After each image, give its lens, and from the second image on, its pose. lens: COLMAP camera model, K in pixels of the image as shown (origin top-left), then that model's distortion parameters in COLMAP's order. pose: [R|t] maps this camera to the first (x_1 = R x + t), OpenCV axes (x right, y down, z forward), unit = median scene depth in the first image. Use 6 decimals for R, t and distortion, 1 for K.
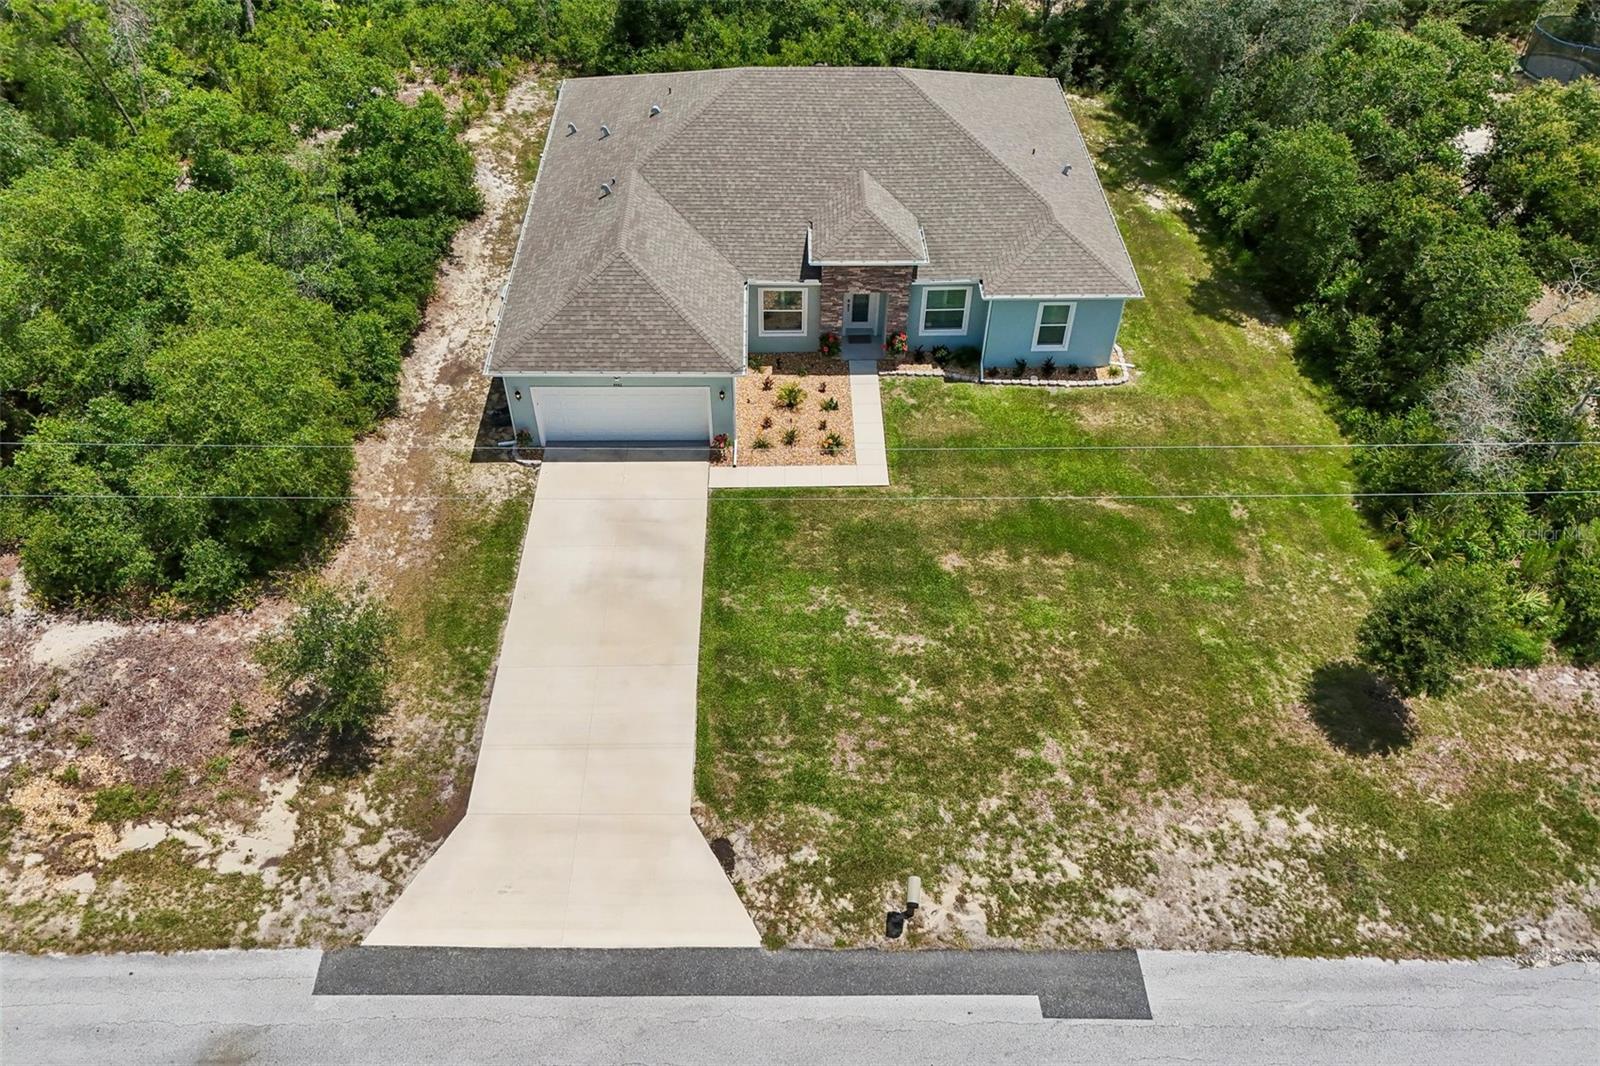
lens RADIAL K [[1181.1, 0, 804.3], [0, 1181.1, 532.2], [0, 0, 1]] dist [0.065763, -0.053407]
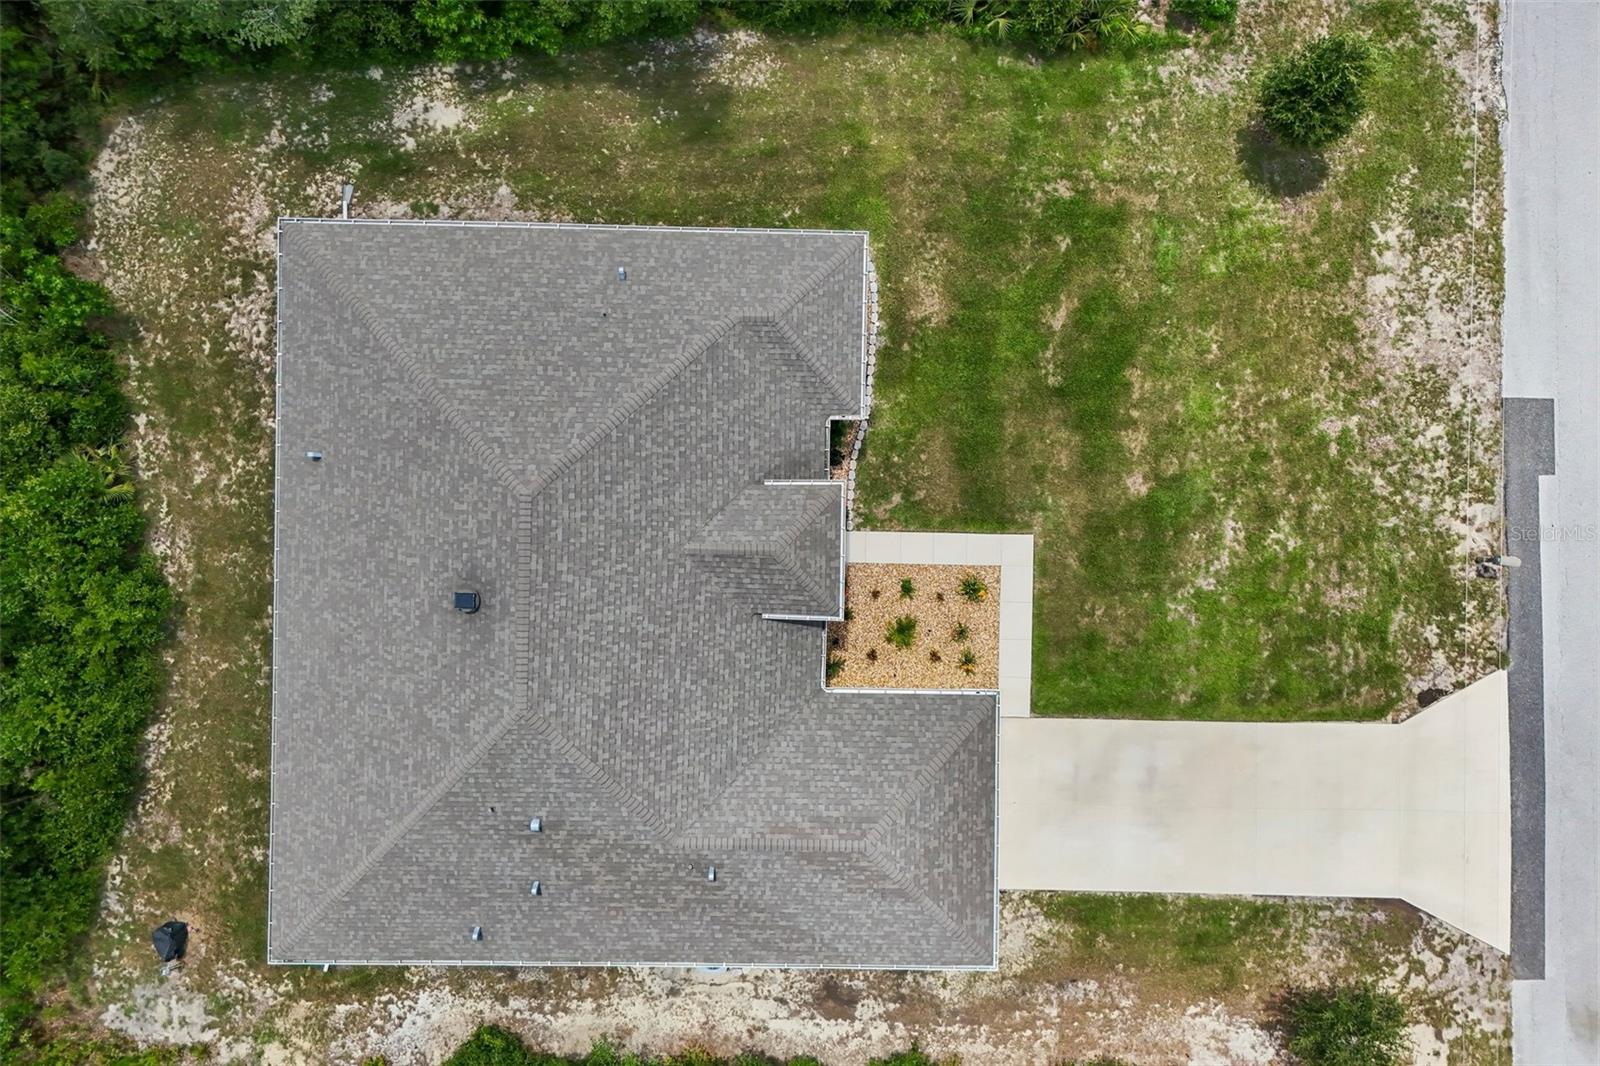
lens RADIAL K [[1181.1, 0, 804.3], [0, 1181.1, 532.2], [0, 0, 1]] dist [0.065763, -0.053407]
pose [[0.039029, -0.999088, -0.017326, 0.105683], [0.694453, 0.014652, 0.719389, -1.116839], [-0.718479, -0.040109, 0.694391, 0.561253]]
